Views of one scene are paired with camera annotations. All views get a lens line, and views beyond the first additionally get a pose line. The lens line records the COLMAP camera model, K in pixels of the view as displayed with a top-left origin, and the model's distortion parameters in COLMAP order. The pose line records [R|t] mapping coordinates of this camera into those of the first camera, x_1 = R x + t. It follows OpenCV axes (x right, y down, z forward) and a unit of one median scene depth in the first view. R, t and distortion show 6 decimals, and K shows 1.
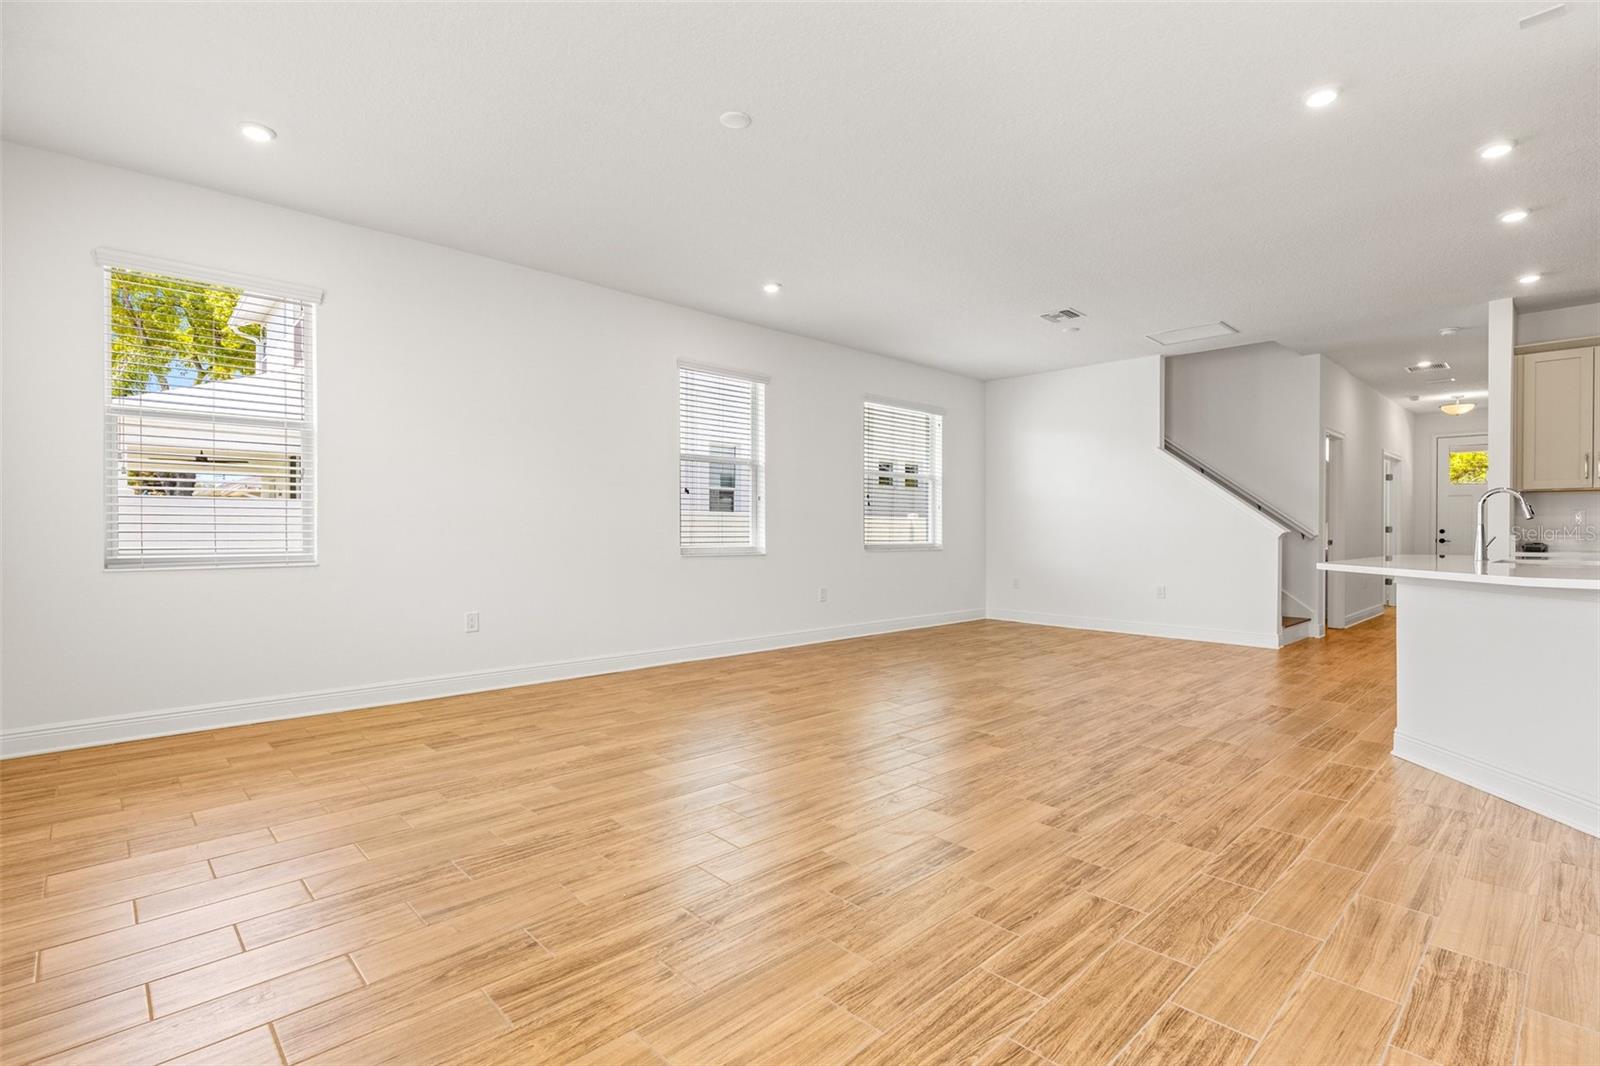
lens RADIAL K [[743.3, 0, 800.0], [0, 743.3, 533.0], [0, 0, 1]] dist [0.002120, 0.000210]
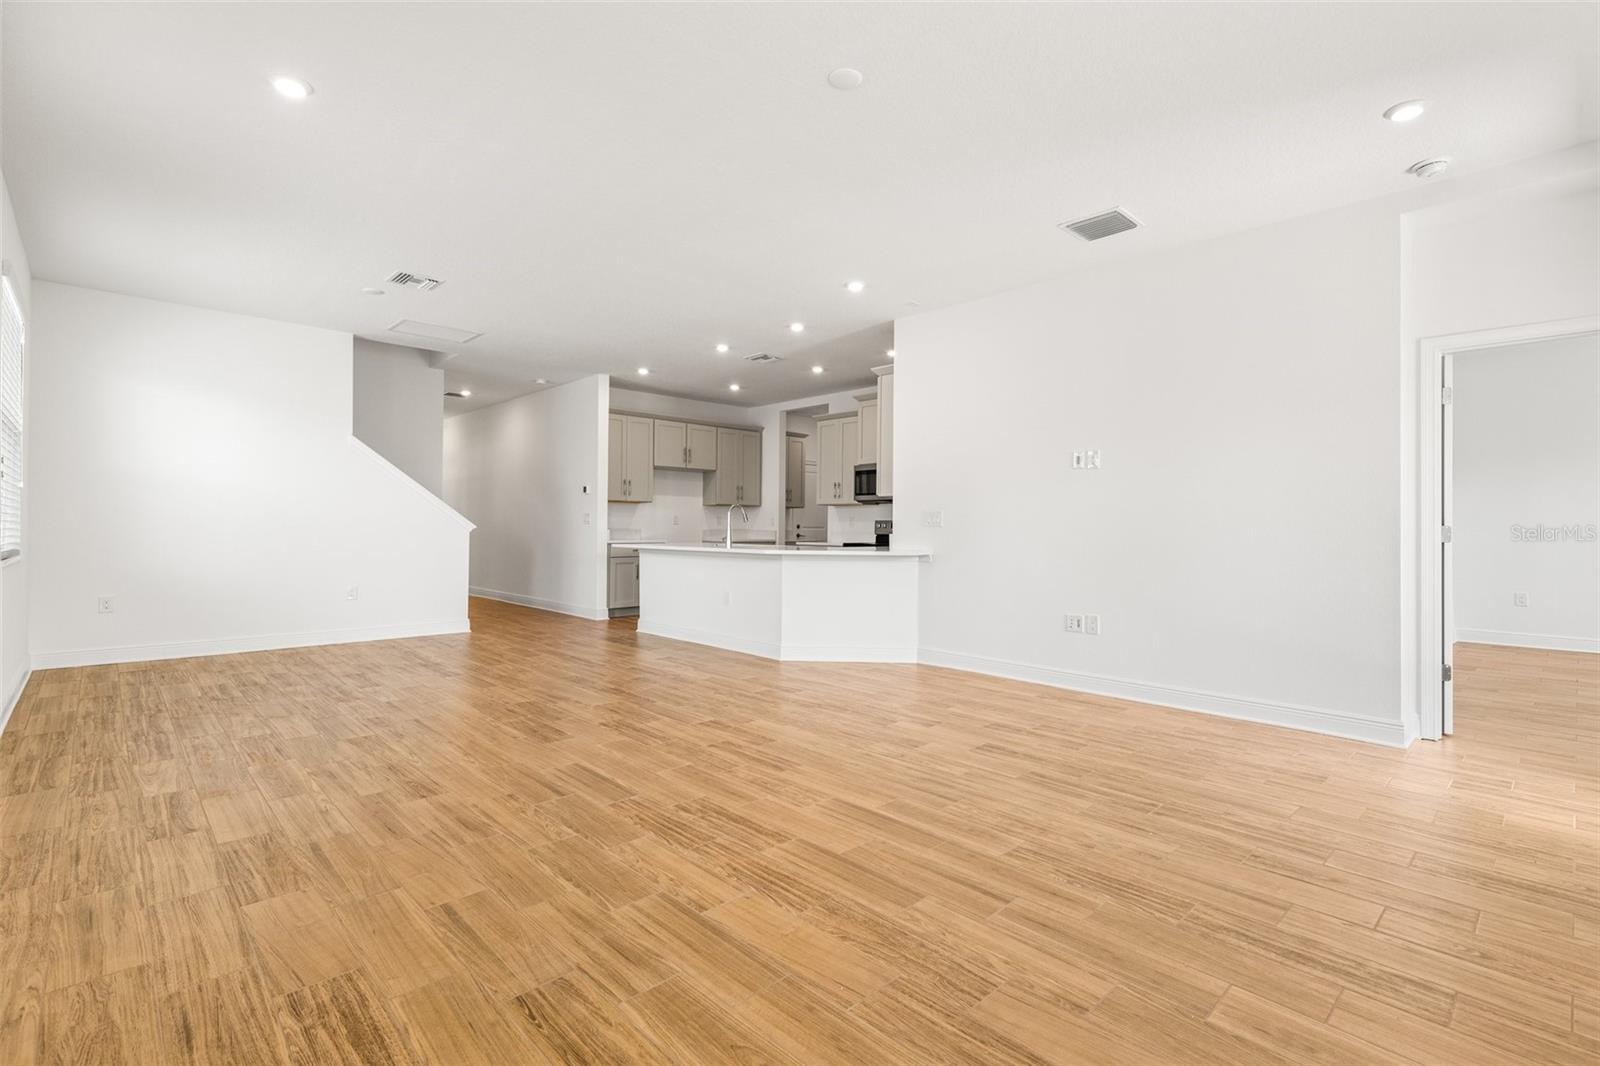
lens RADIAL K [[724.6, 0, 804.6], [0, 724.6, 518.4], [0, 0, 1]] dist [0.004184, 0.000189]
pose [[0.008544, 0.011483, 0.999898, -1.126929], [-0.006829, 0.999911, -0.011425, -0.012835], [-0.999940, -0.006731, 0.008621, 1.220079]]
